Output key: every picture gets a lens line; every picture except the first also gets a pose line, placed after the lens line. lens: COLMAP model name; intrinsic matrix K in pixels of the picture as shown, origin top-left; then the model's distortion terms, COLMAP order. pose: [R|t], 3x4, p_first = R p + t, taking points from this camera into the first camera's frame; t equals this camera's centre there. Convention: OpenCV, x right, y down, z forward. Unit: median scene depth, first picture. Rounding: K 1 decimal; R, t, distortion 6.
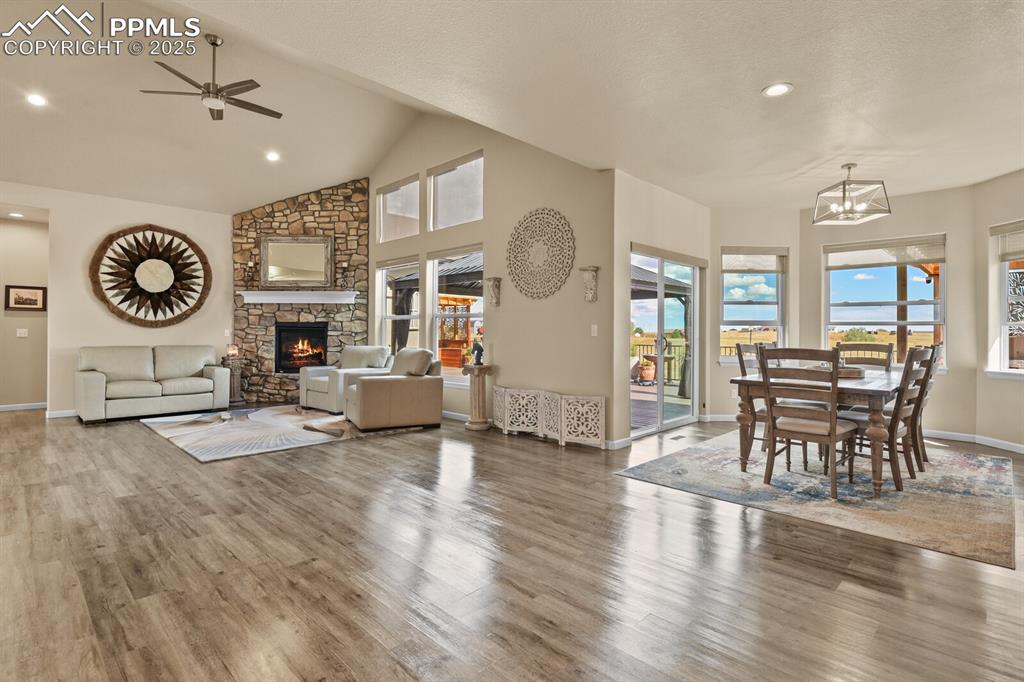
lens RADIAL K [[502.9, 0, 521.1], [0, 502.9, 327.2], [0, 0, 1]] dist [0.004357, -0.005301]
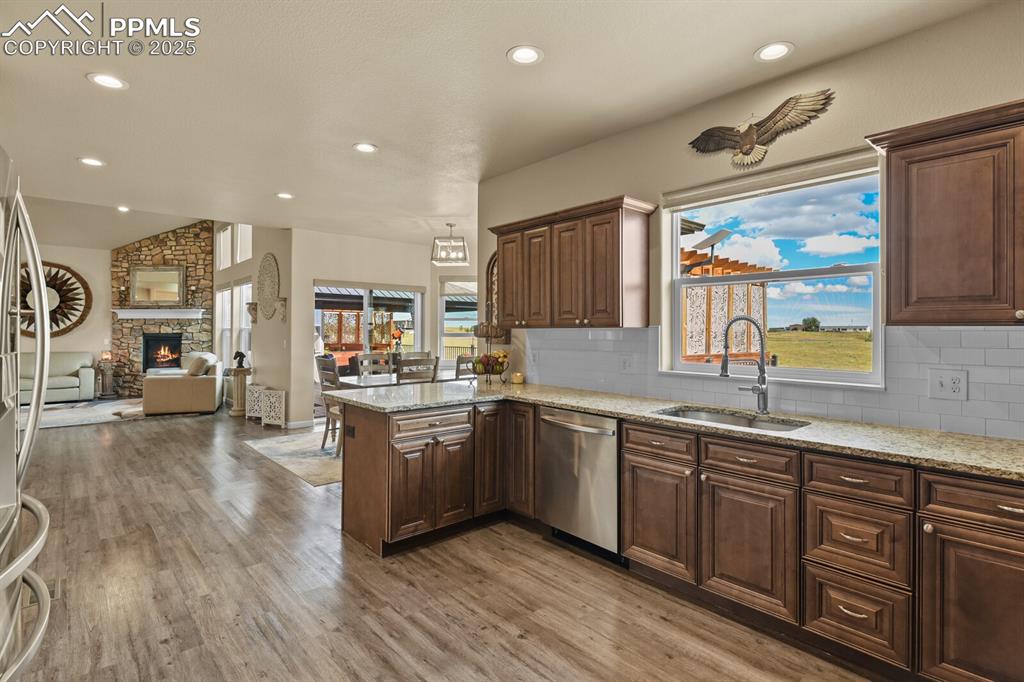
lens RADIAL K [[502.9, 0, 524.5], [0, 502.9, 328.6], [0, 0, 1]] dist [0.004357, -0.005301]
pose [[0.998350, -0.002708, -0.057365, 0.570509], [0.002873, 0.999992, 0.002785, -0.023500], [0.057357, -0.002945, 0.998349, -0.228106]]
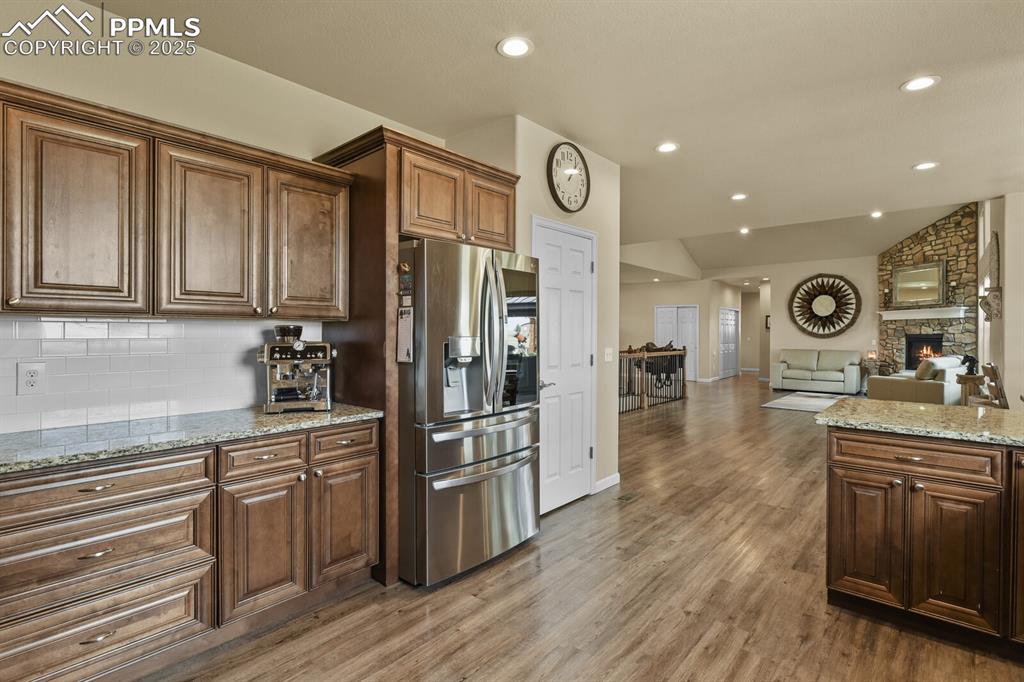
lens RADIAL K [[502.9, 0, 510.6], [0, 502.9, 333.8], [0, 0, 1]] dist [0.004357, -0.005301]
pose [[0.061420, -0.002111, -0.998110, 0.737337], [0.007574, 0.999970, -0.001649, -0.017327], [0.998083, -0.007459, 0.061434, -0.071228]]
